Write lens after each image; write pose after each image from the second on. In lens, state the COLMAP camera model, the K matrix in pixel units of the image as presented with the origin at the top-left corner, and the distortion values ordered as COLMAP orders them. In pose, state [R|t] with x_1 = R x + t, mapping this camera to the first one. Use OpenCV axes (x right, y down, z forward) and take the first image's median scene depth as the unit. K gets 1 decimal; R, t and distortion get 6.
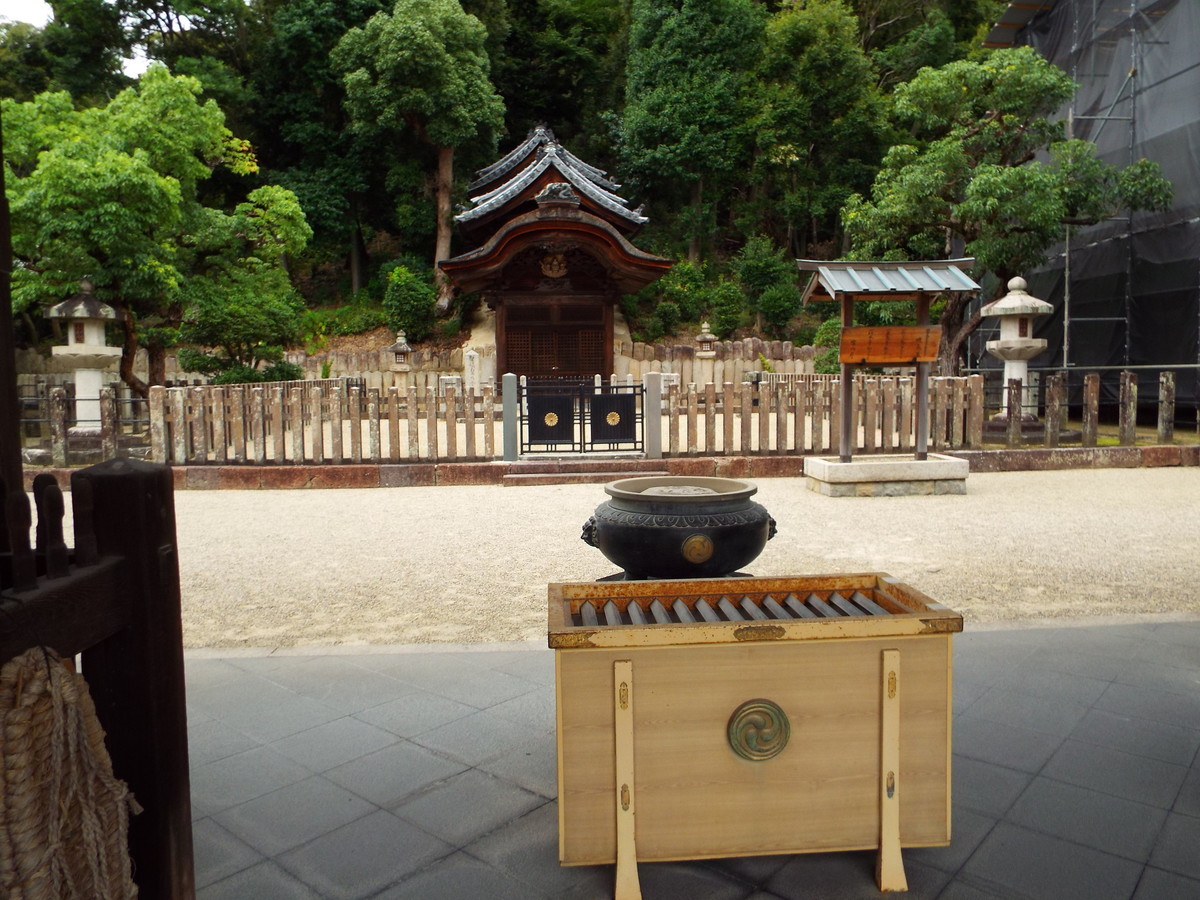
lens RADIAL K [[854.1, 0, 601.2], [0, 854.1, 446.8], [0, 0, 1]] dist [-0.006713, -0.001161]
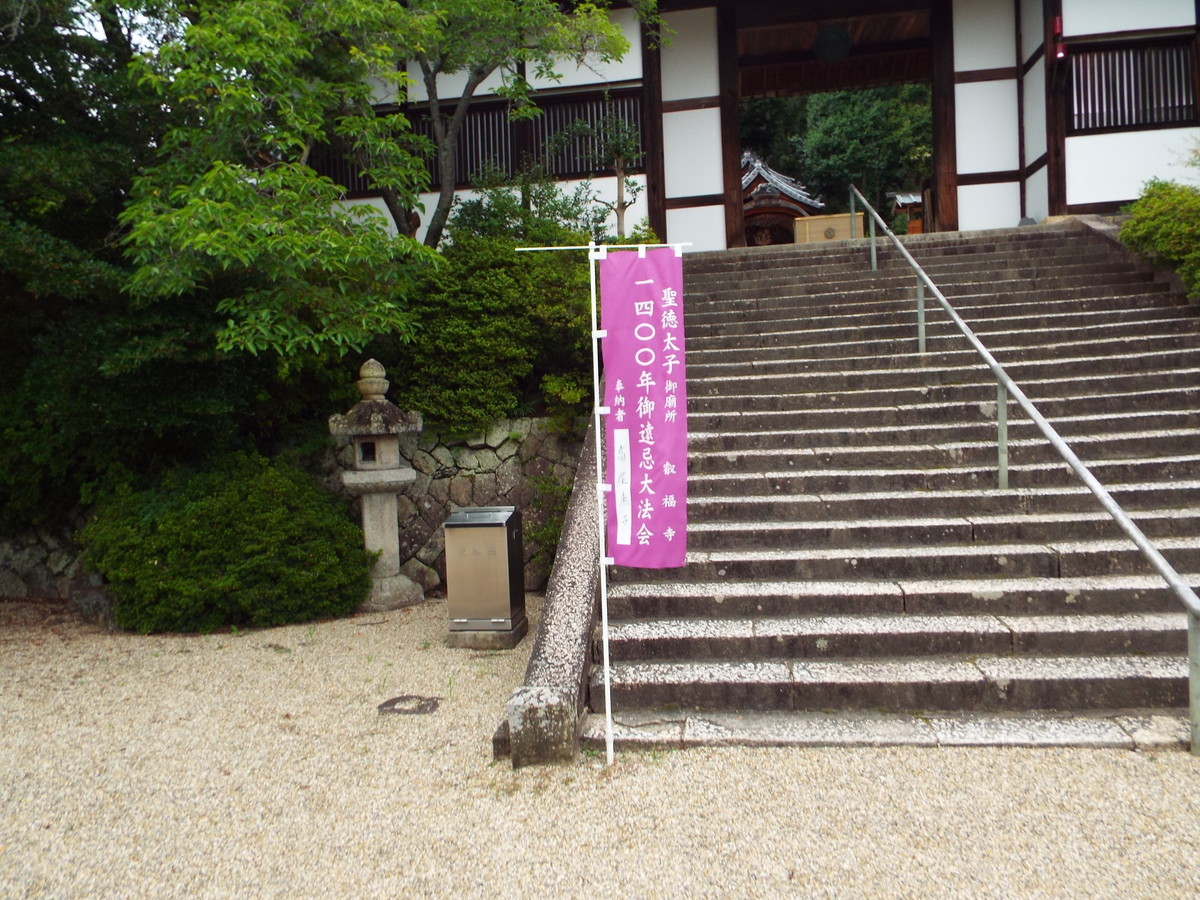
lens RADIAL K [[854.1, 0, 602.1], [0, 854.1, 453.8], [0, 0, 1]] dist [-0.006713, -0.001161]
pose [[0.977089, -0.023614, -0.211518, -0.019187], [0.016500, 0.999239, -0.035335, 0.202895], [0.212191, 0.031036, 0.976735, -0.496848]]
